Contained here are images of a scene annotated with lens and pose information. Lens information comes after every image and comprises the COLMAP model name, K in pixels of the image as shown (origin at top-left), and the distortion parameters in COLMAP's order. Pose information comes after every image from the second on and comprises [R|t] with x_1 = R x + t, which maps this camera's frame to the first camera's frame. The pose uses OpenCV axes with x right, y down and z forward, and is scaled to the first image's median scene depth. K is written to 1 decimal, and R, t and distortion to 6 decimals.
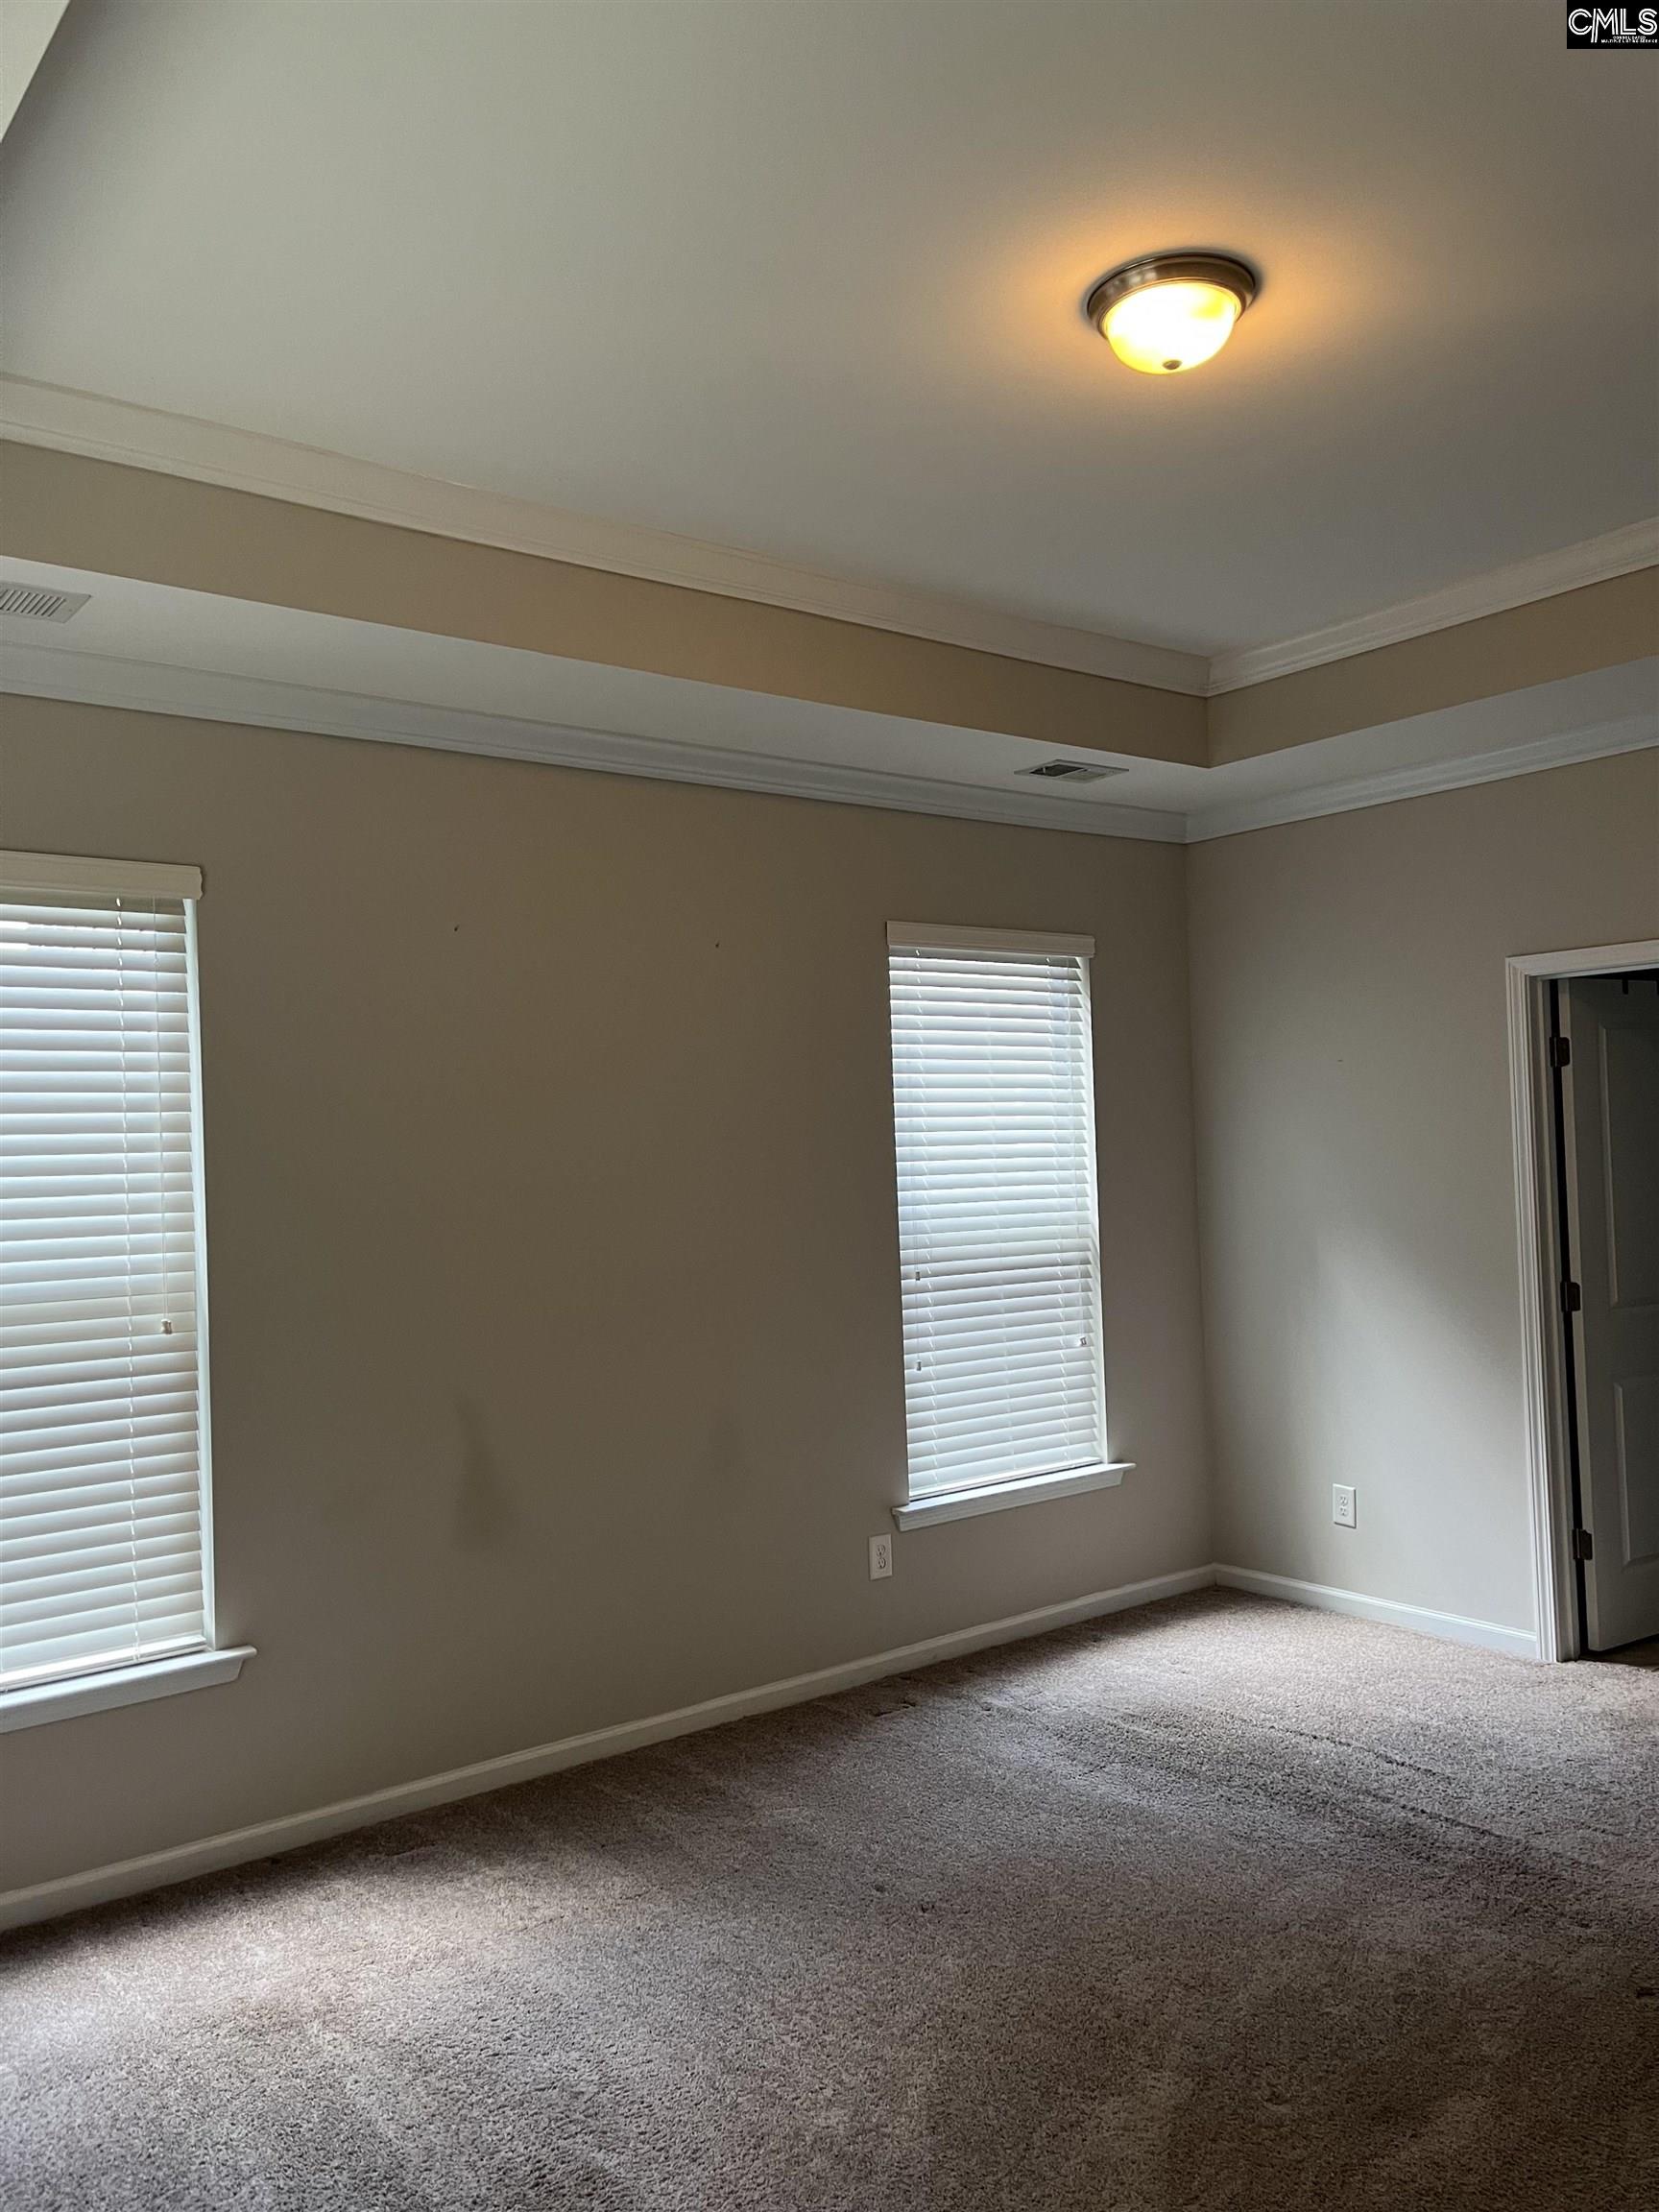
lens RADIAL K [[1689.5, 0, 840.0], [0, 1689.5, 1108.5], [0, 0, 1]] dist [0.052501, -0.071890]
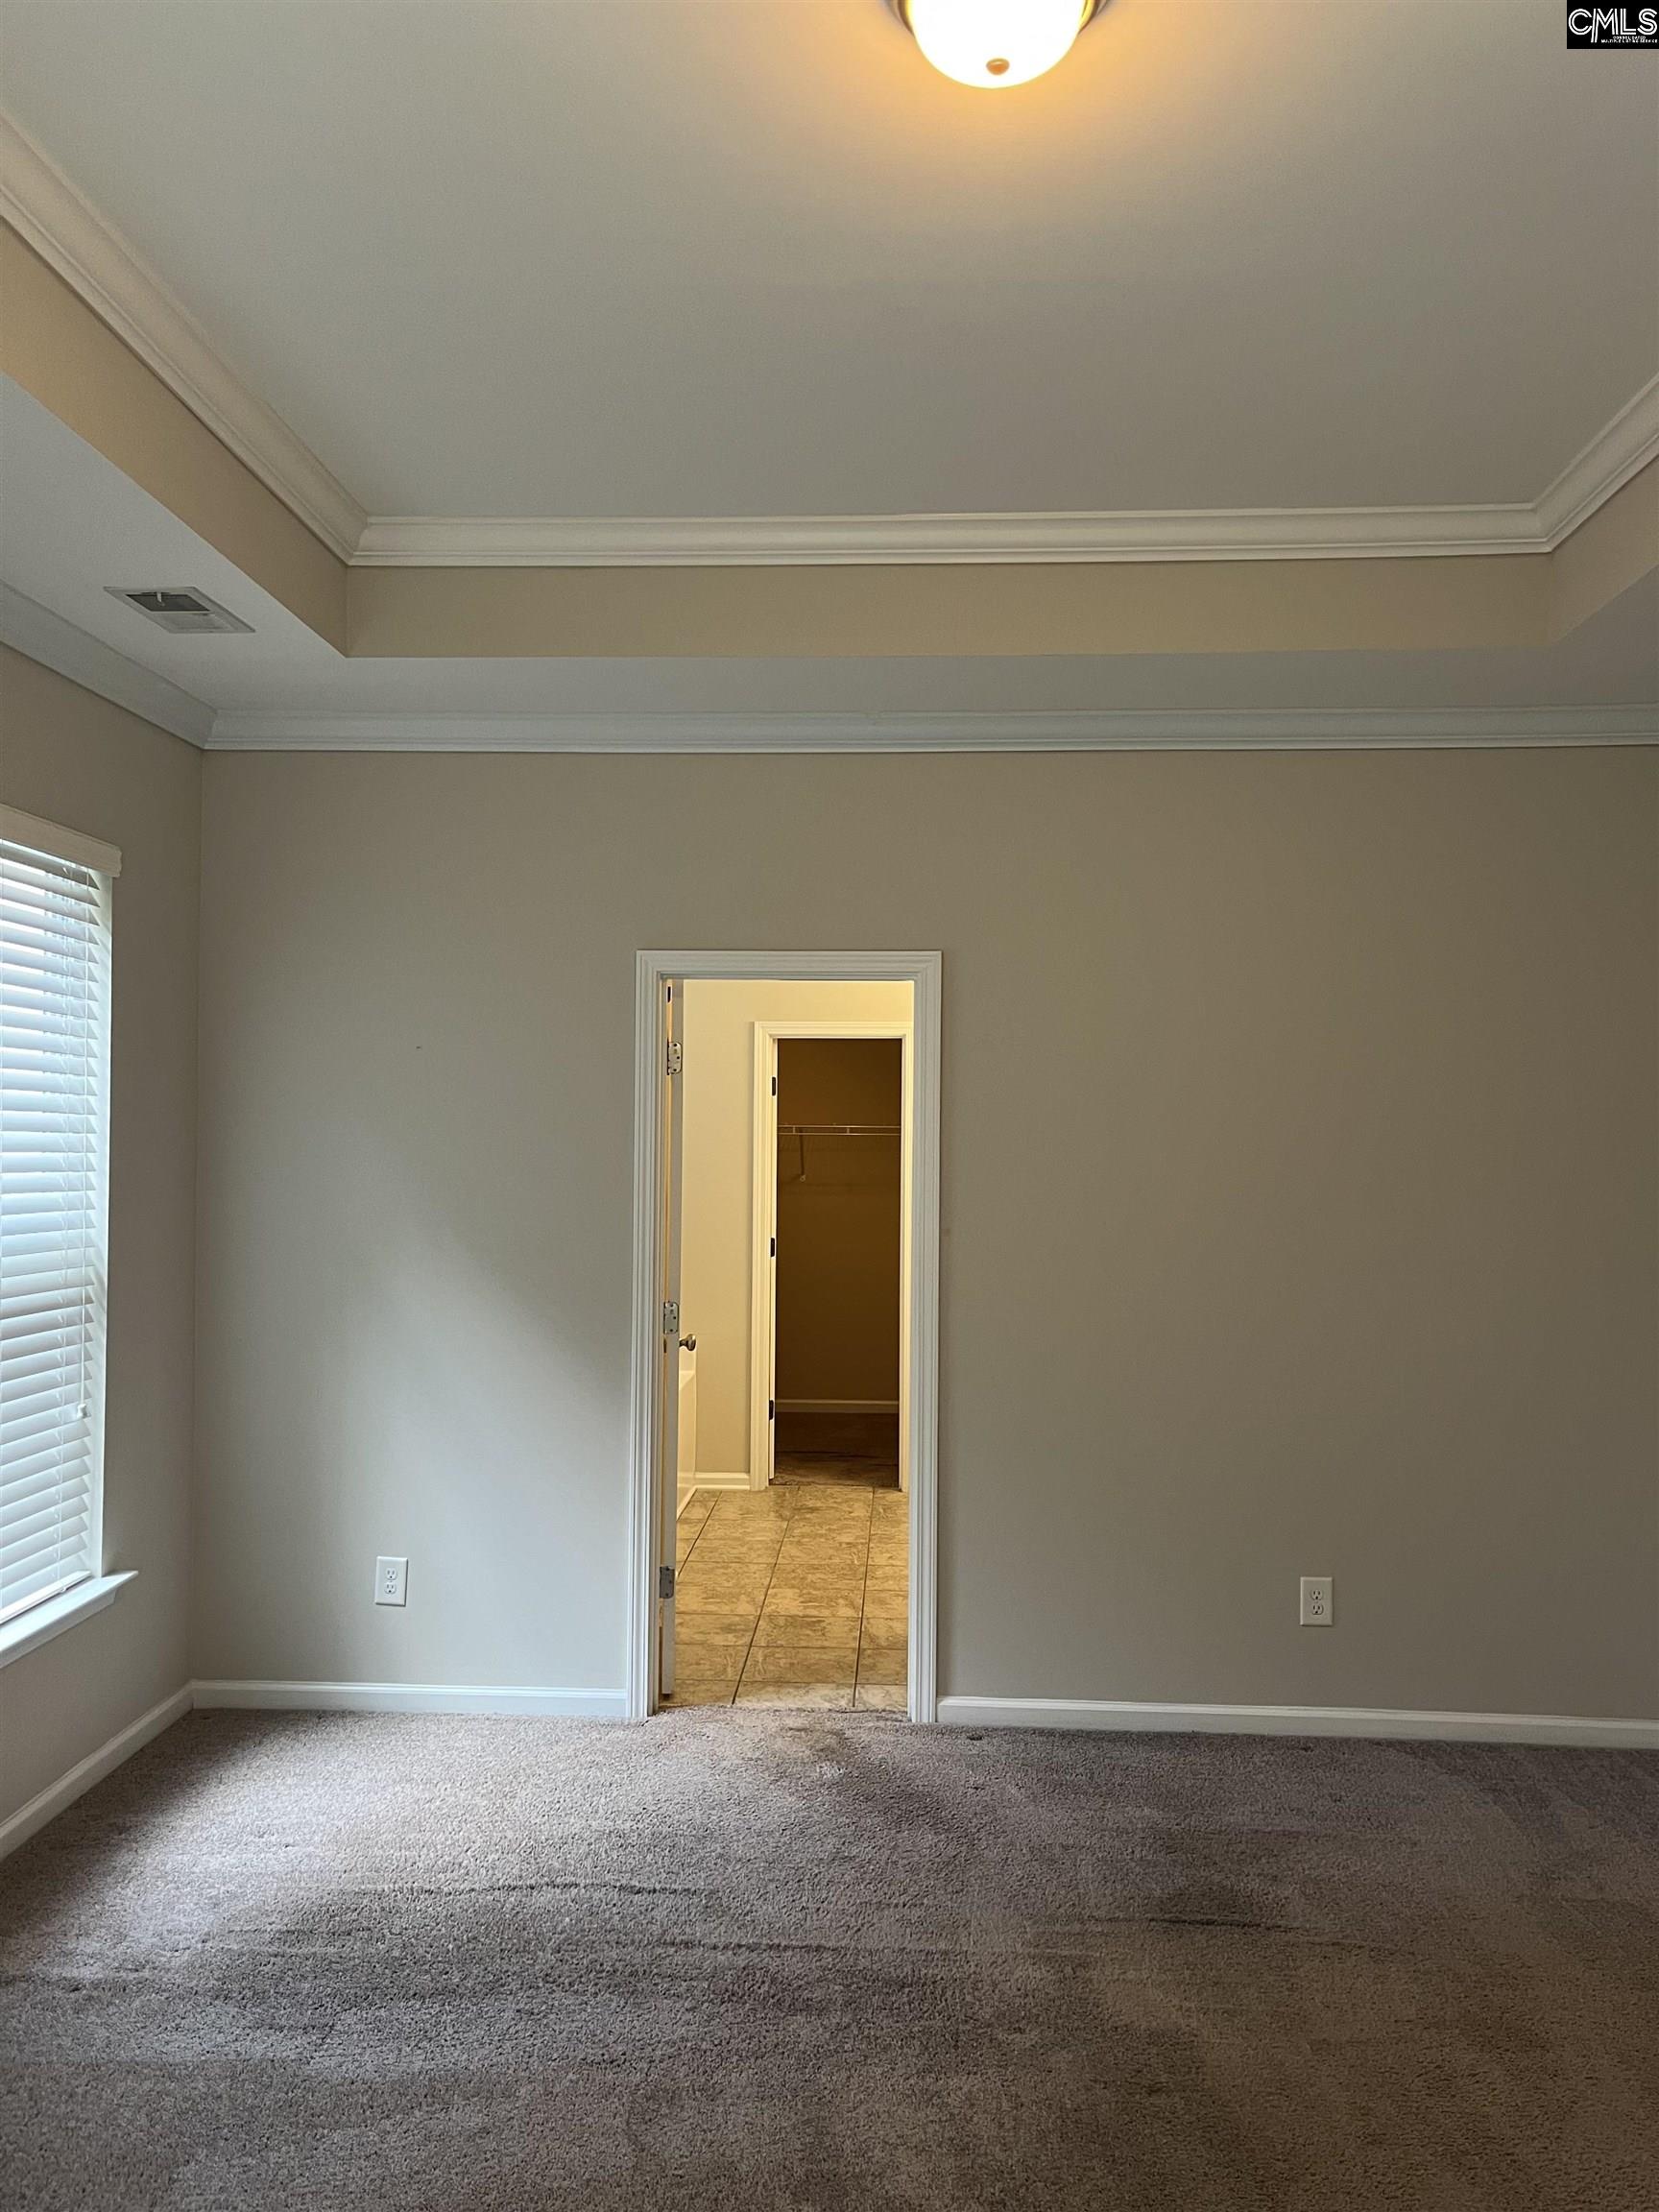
lens RADIAL K [[1689.5, 0, 840.0], [0, 1689.5, 1108.5], [0, 0, 1]] dist [0.052501, -0.071890]
pose [[0.664081, 0.043608, 0.746388, -0.204390], [-0.041835, 0.998901, -0.021140, 0.012747], [-0.746490, -0.017187, 0.665175, 0.314871]]
